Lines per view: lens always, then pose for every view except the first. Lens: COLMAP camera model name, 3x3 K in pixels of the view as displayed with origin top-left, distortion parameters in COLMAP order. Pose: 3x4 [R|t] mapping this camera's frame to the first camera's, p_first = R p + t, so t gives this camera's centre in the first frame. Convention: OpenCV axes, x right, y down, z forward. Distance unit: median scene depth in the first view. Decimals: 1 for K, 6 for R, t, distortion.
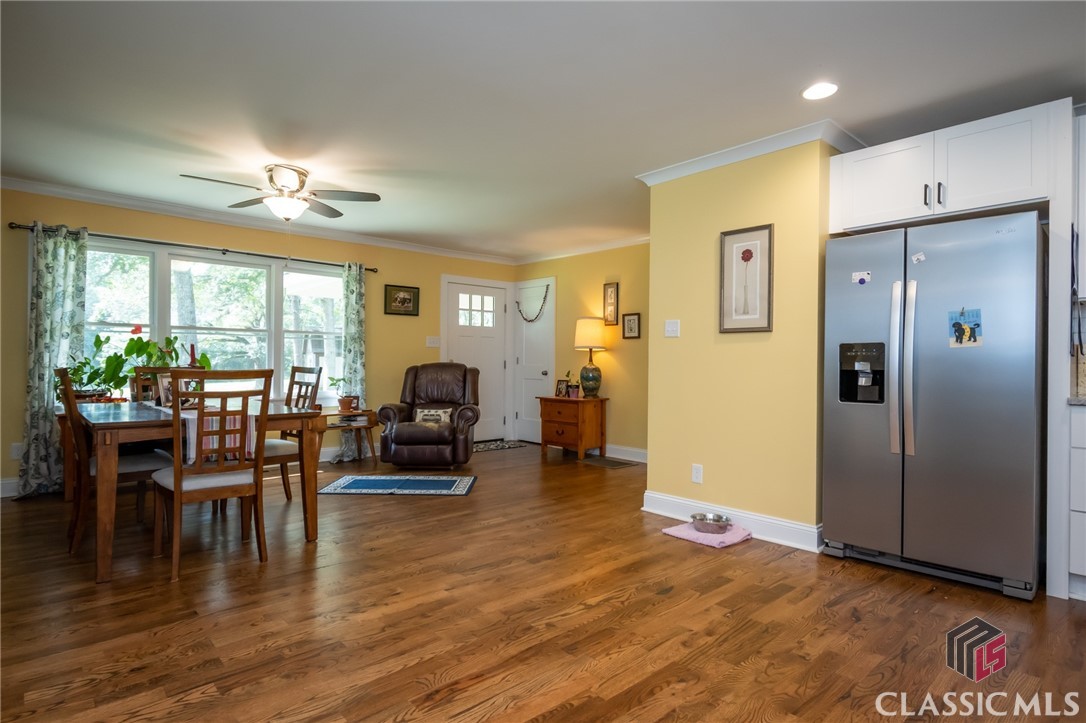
lens RADIAL K [[572.3, 0, 543.0], [0, 572.3, 361.5], [0, 0, 1]] dist [-0.000196, -0.000011]
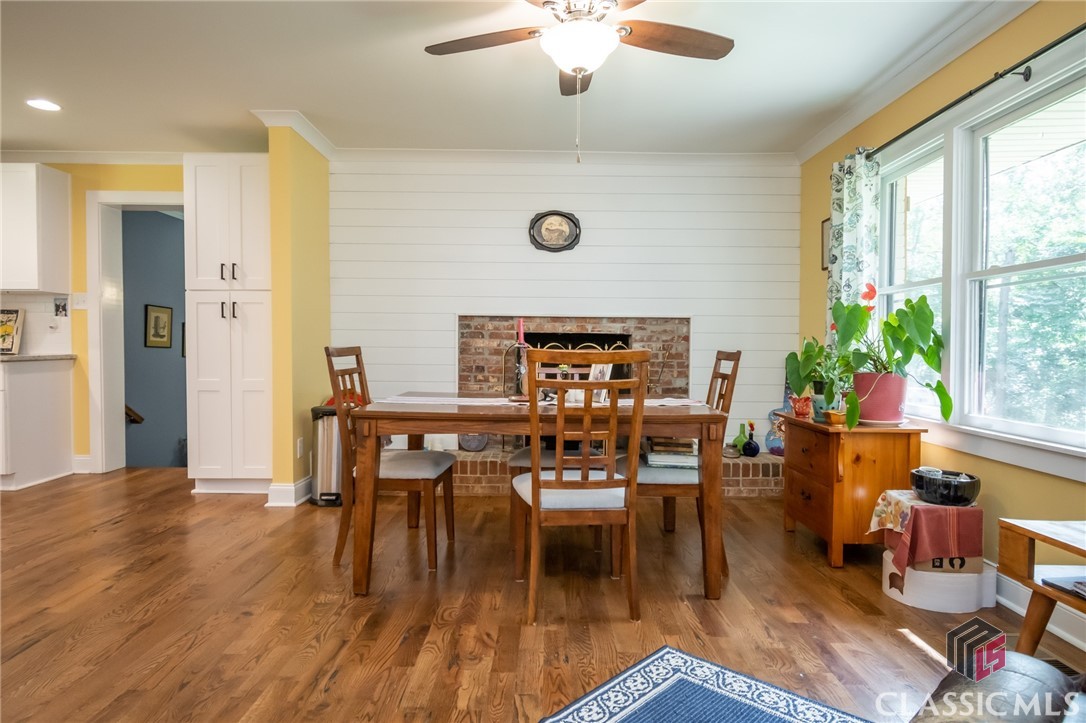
lens RADIAL K [[644.4, 0, 543.0], [0, 644.4, 361.5], [0, 0, 1]] dist [0.000766, -0.001975]
pose [[-0.679829, 0.003991, -0.733360, 0.020693], [-0.011211, 0.999812, 0.015833, 0.012710], [0.733285, 0.018985, -0.679656, 1.643372]]
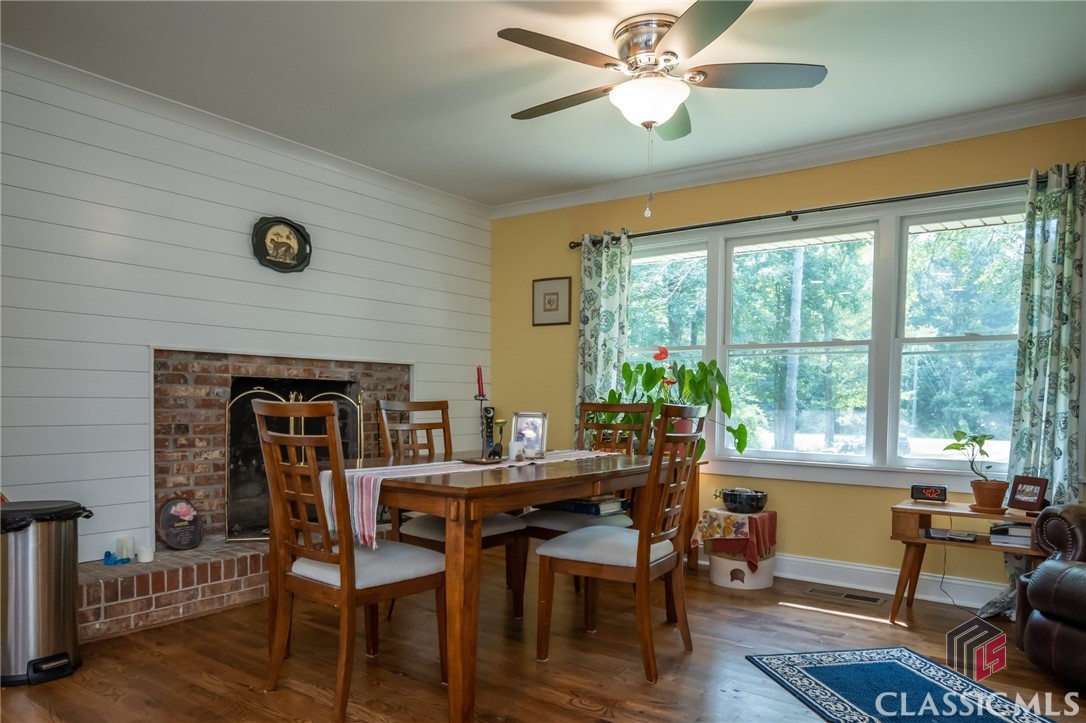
lens RADIAL K [[738.2, 0, 542.2], [0, 738.2, 422.0], [0, 0, 1]] dist [-0.016767, -0.001752]
pose [[0.181425, 0.024931, -0.983089, 0.254945], [-0.005963, 0.999688, 0.024252, 0.012989], [0.983387, 0.001462, 0.181517, 0.924599]]
